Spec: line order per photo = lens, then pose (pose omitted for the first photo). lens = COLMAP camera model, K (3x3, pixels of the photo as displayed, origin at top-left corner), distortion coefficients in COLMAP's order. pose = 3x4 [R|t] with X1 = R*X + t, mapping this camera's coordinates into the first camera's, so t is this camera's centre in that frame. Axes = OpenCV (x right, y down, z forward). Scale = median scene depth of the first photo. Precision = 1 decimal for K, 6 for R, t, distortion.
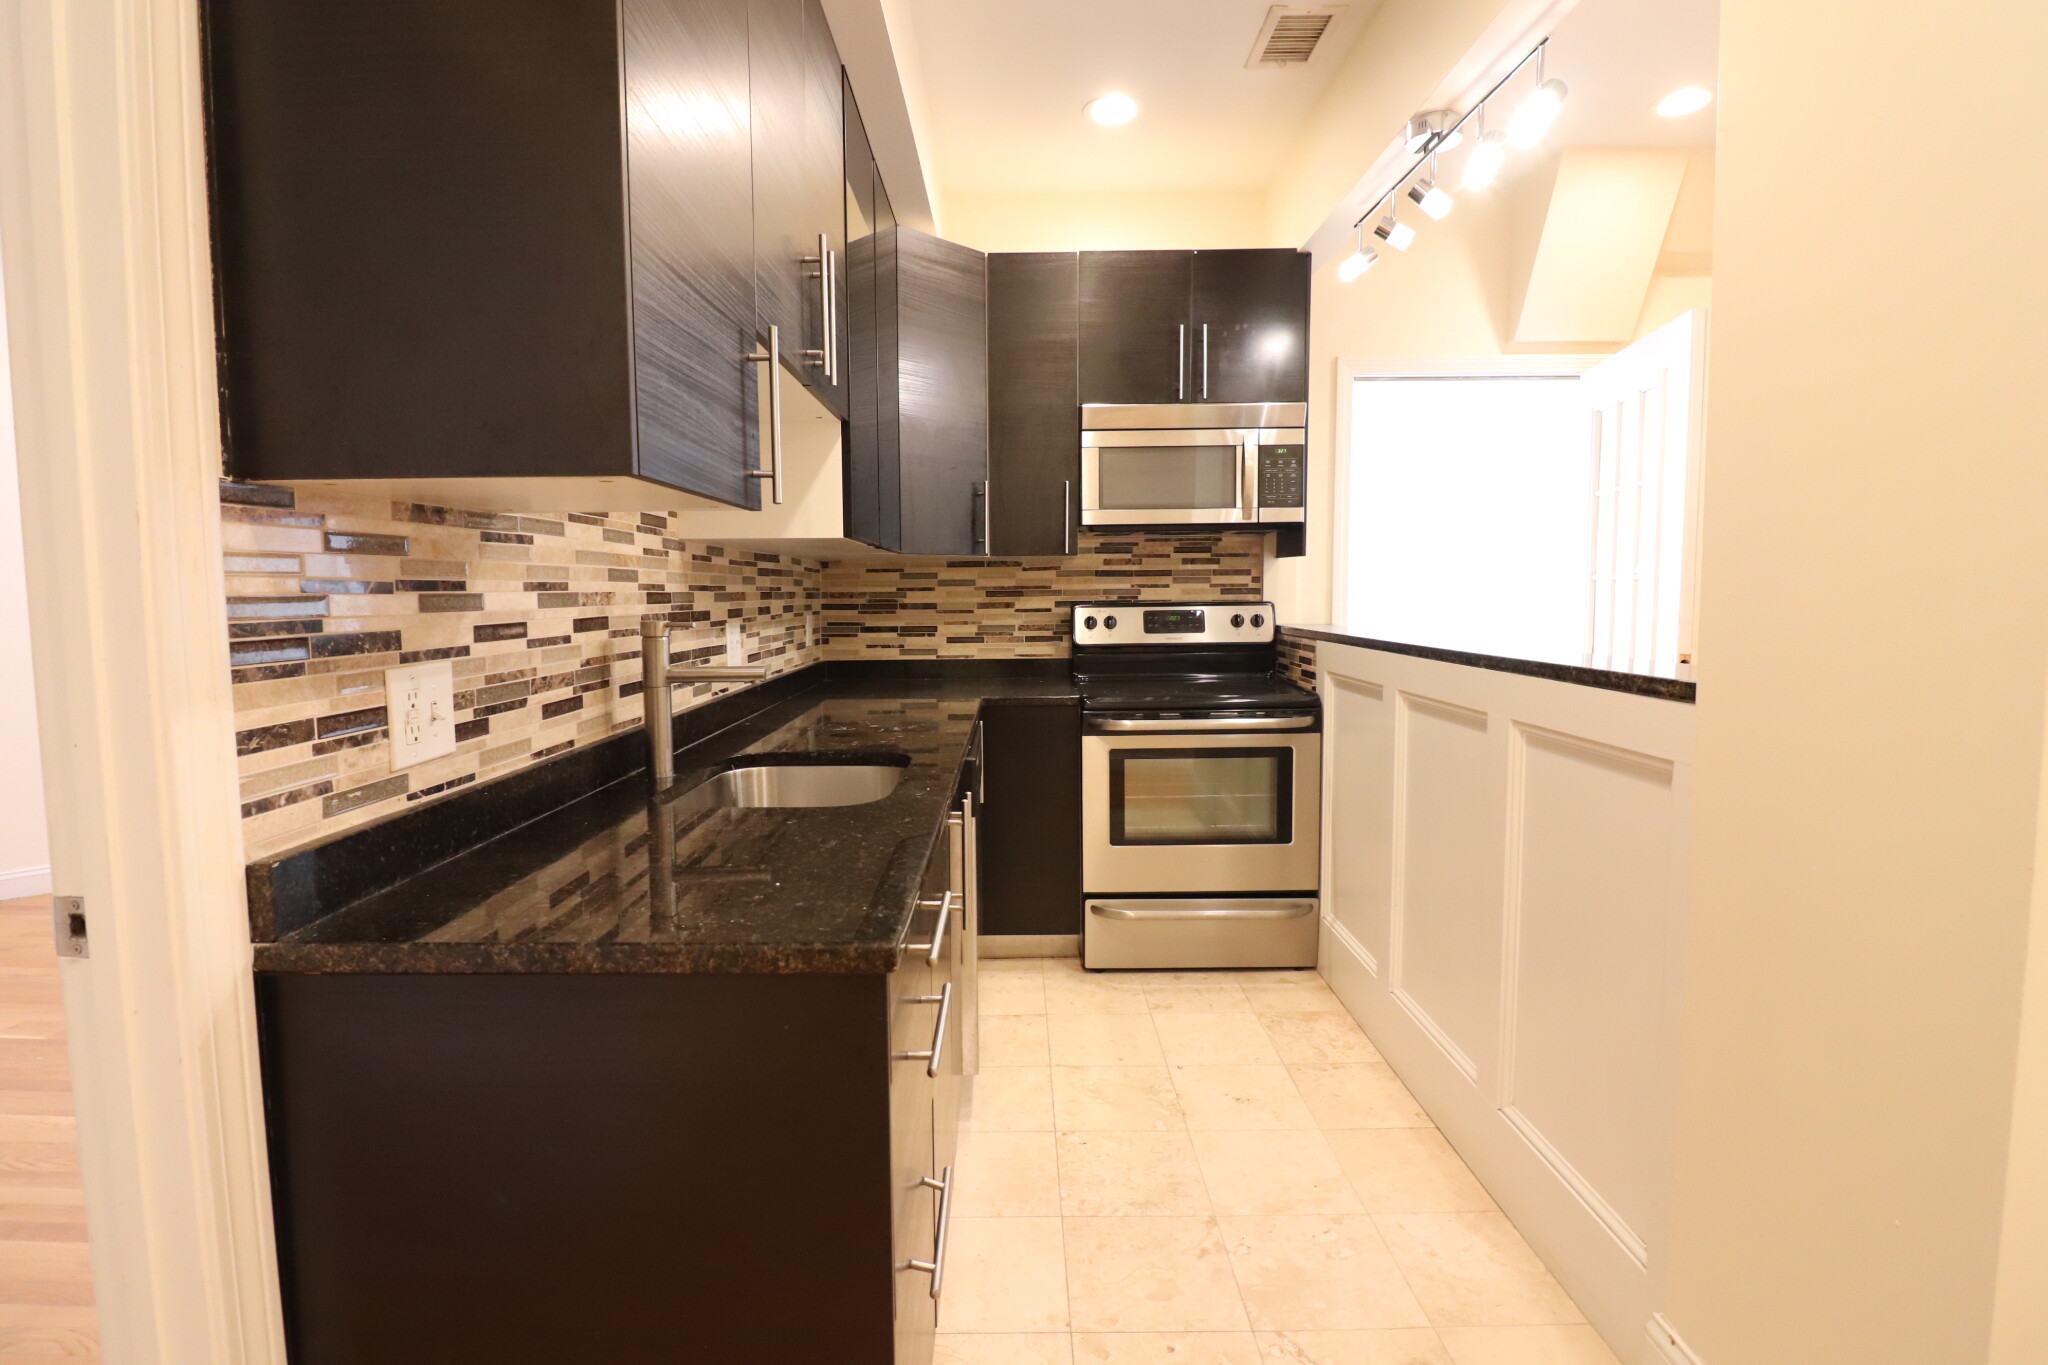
lens RADIAL K [[966.5, 0, 1014.2], [0, 966.5, 662.8], [0, 0, 1]] dist [0.000530, -0.014180]
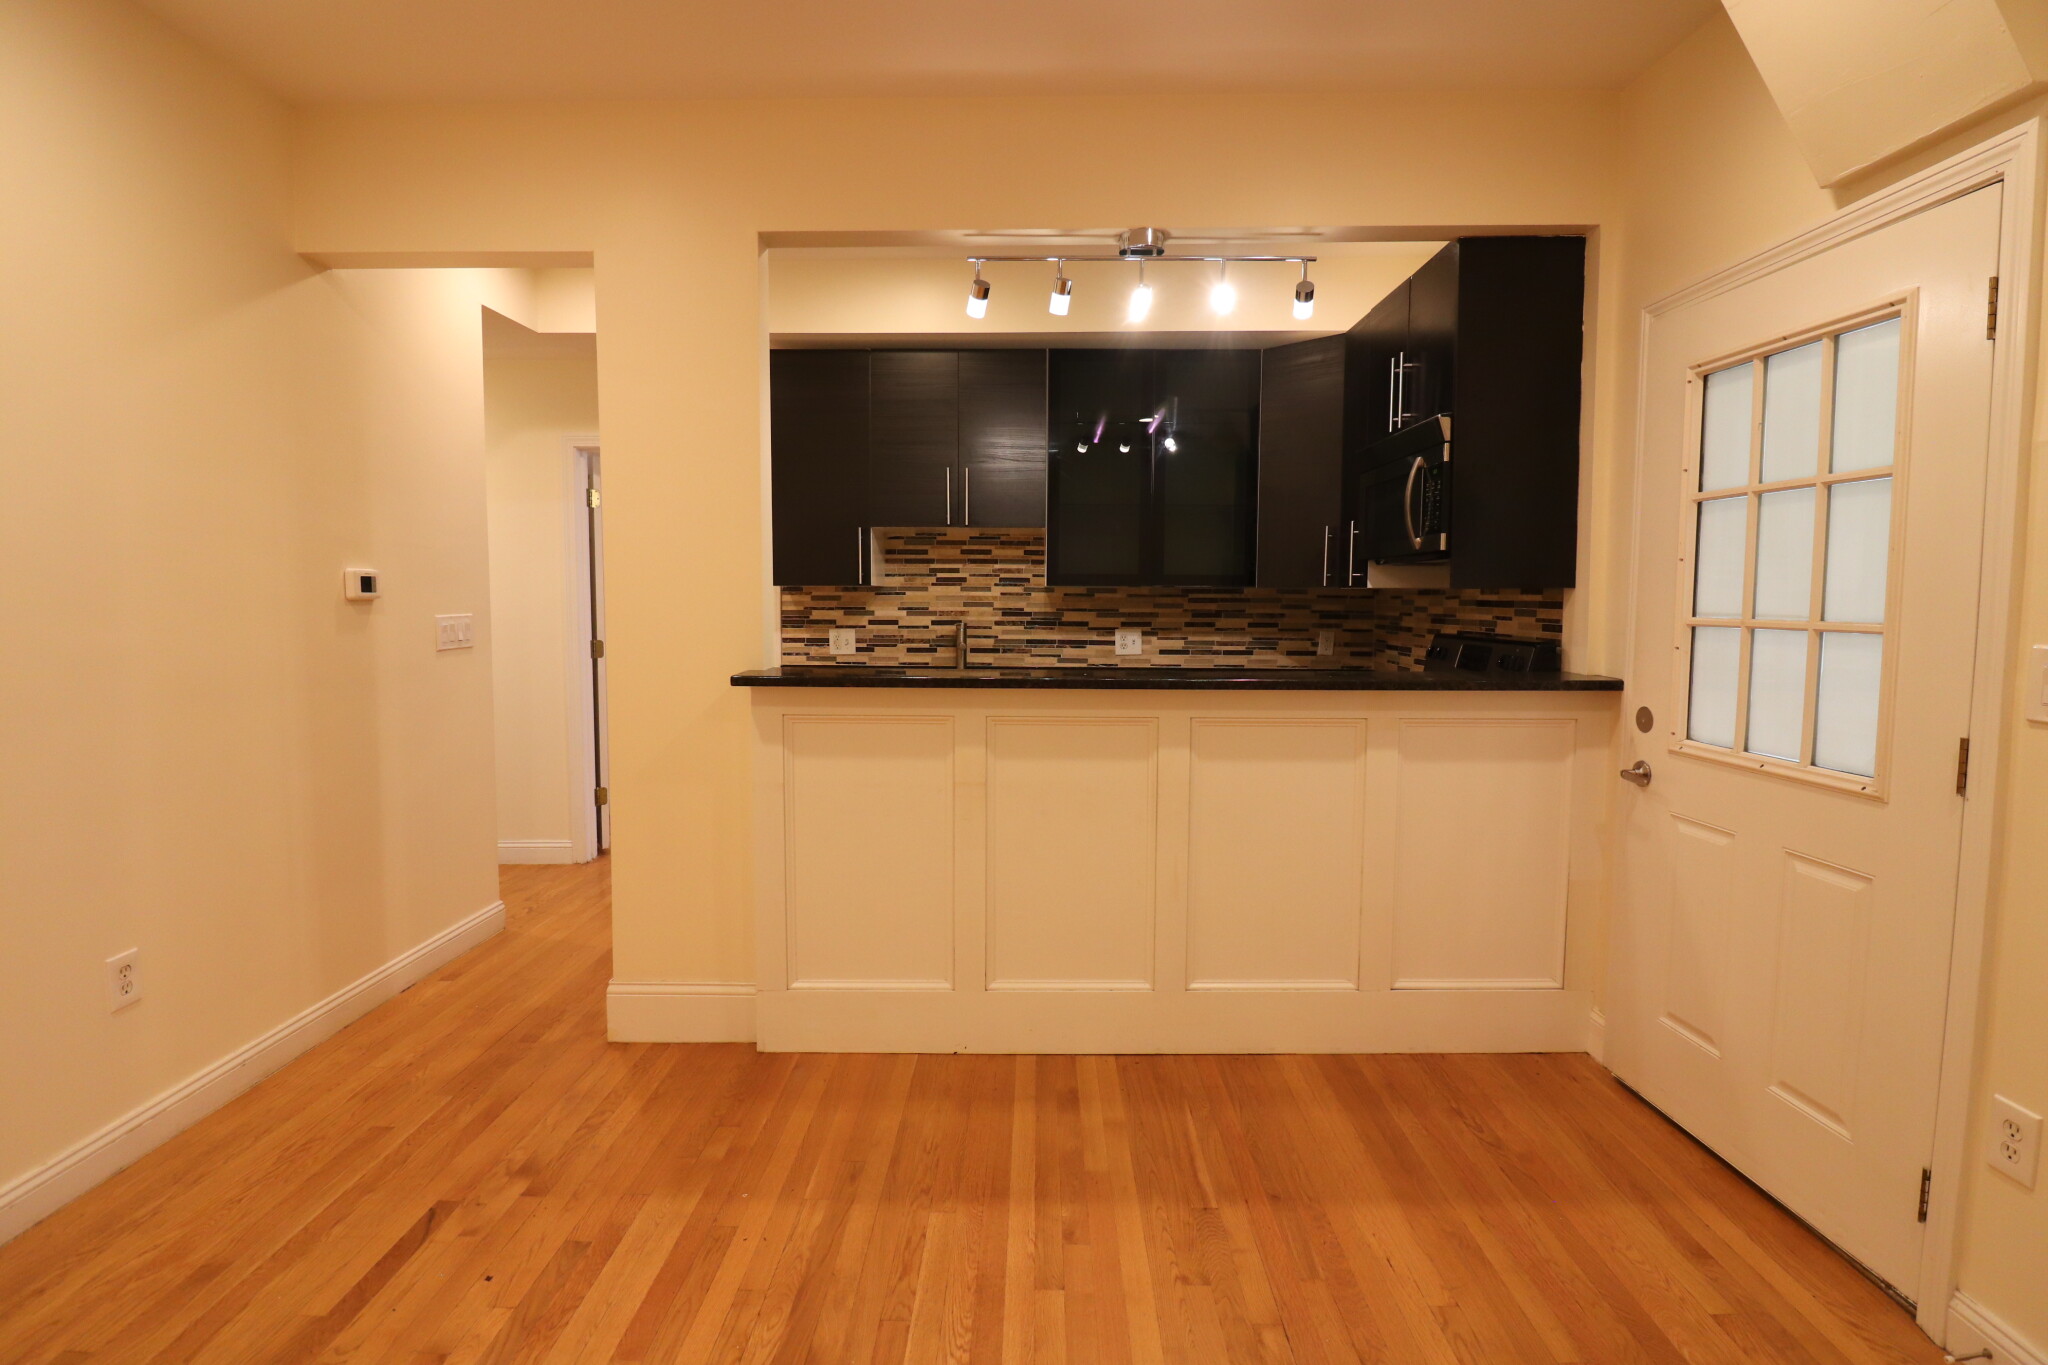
lens RADIAL K [[966.5, 0, 1014.2], [0, 966.5, 662.8], [0, 0, 1]] dist [0.000530, -0.014180]
pose [[-0.014230, 0.079750, -0.996713, 1.172295], [-0.080198, 0.993512, 0.080639, -0.083670], [0.996677, 0.081082, -0.007742, 0.629871]]
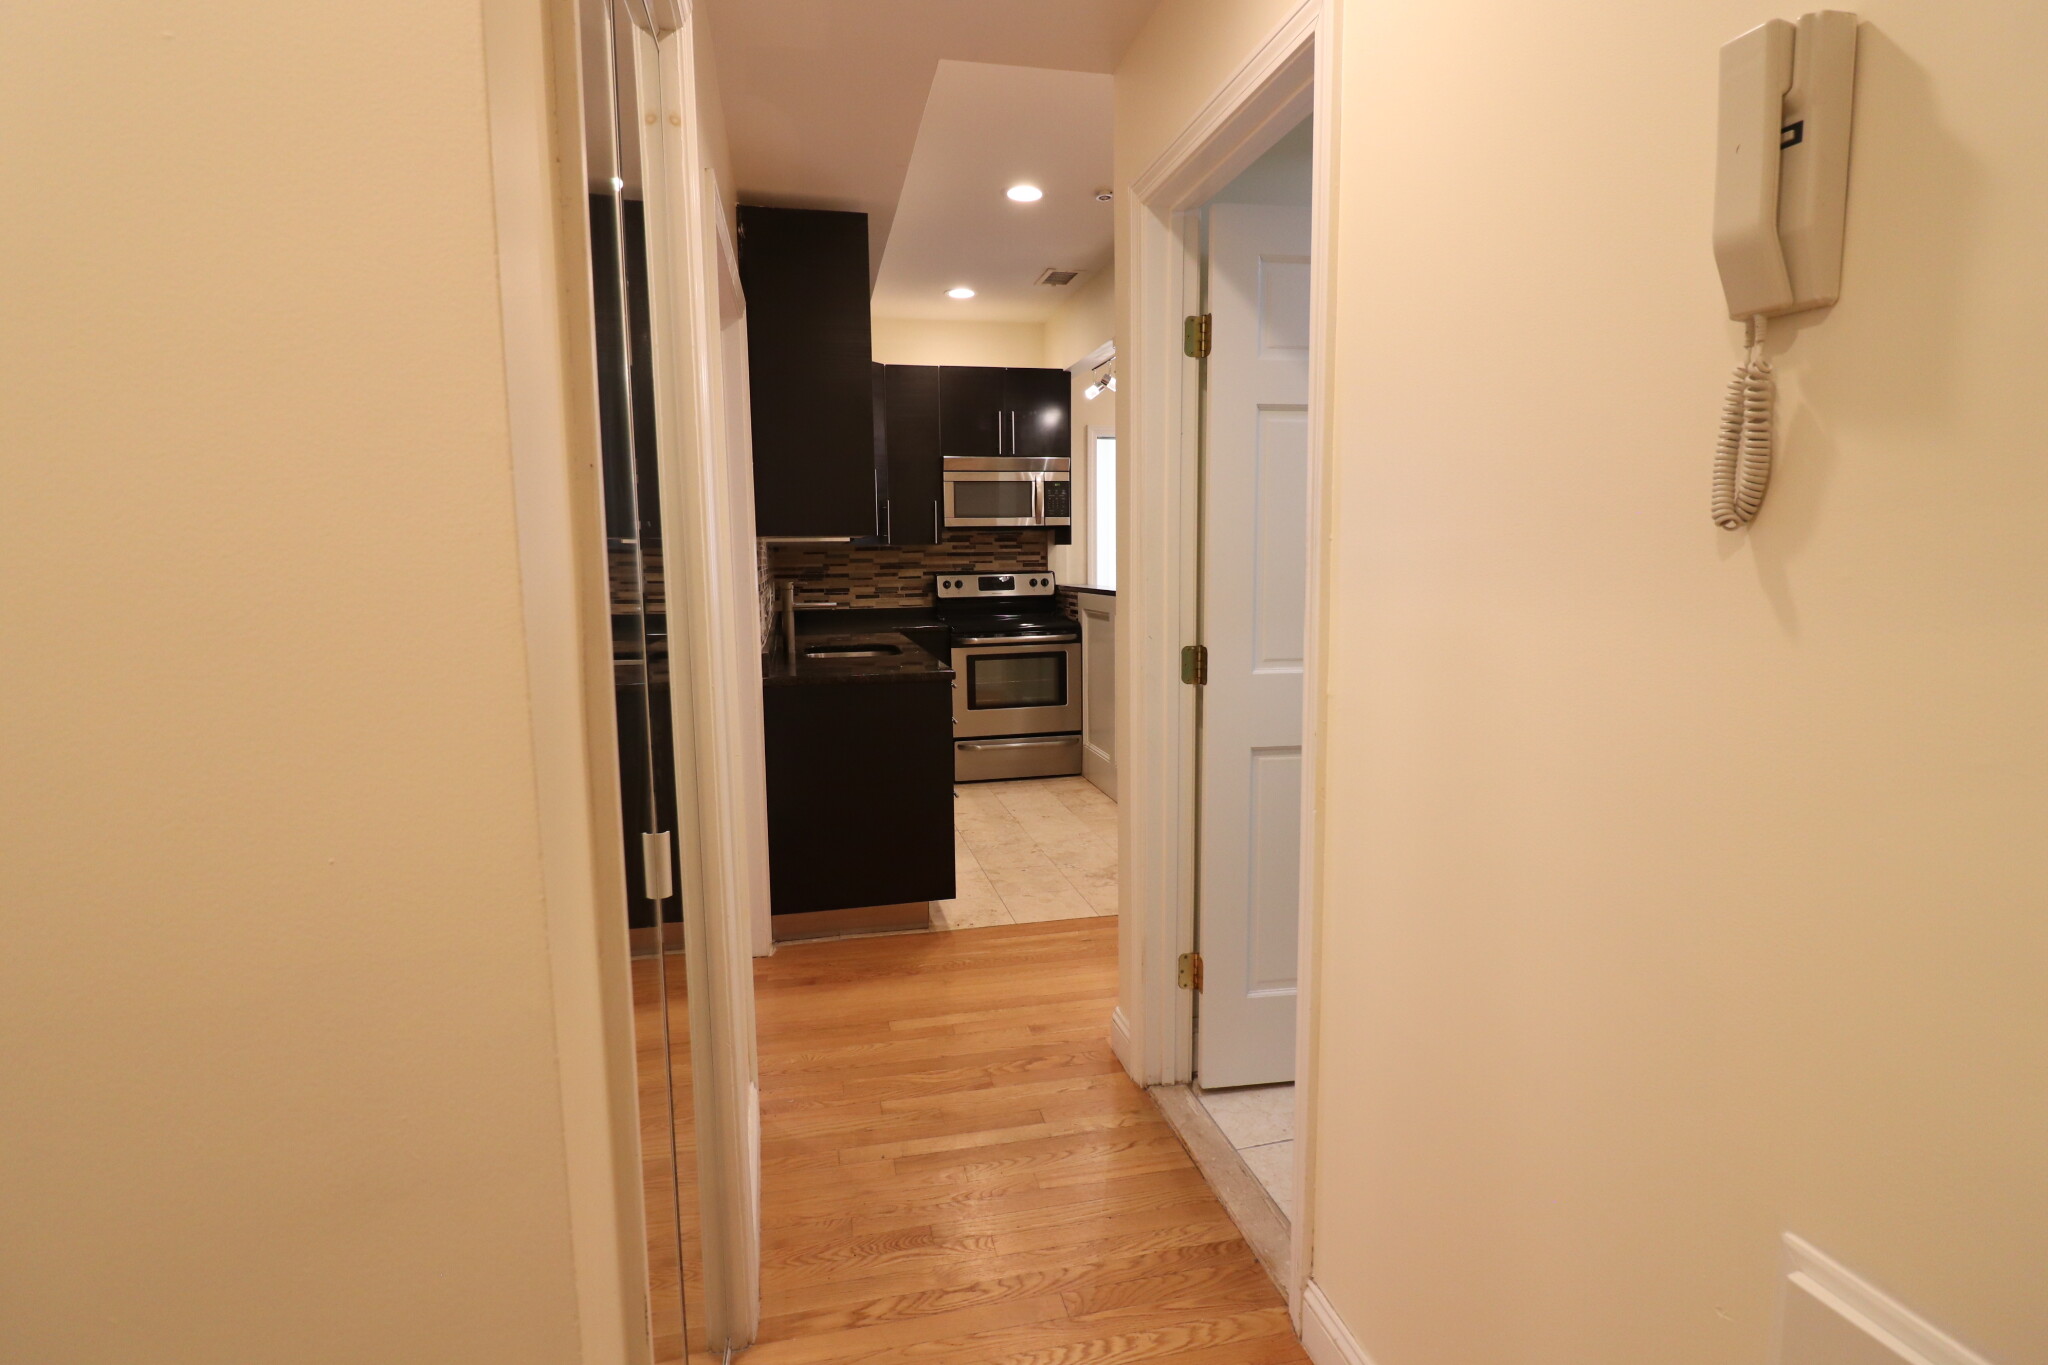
lens RADIAL K [[966.5, 0, 1014.2], [0, 966.5, 662.8], [0, 0, 1]] dist [0.000530, -0.014180]
pose [[0.974600, -0.029371, 0.222017, -0.195008], [0.022750, 0.999219, 0.032320, 0.044766], [-0.222793, -0.026448, 0.974507, -0.692158]]
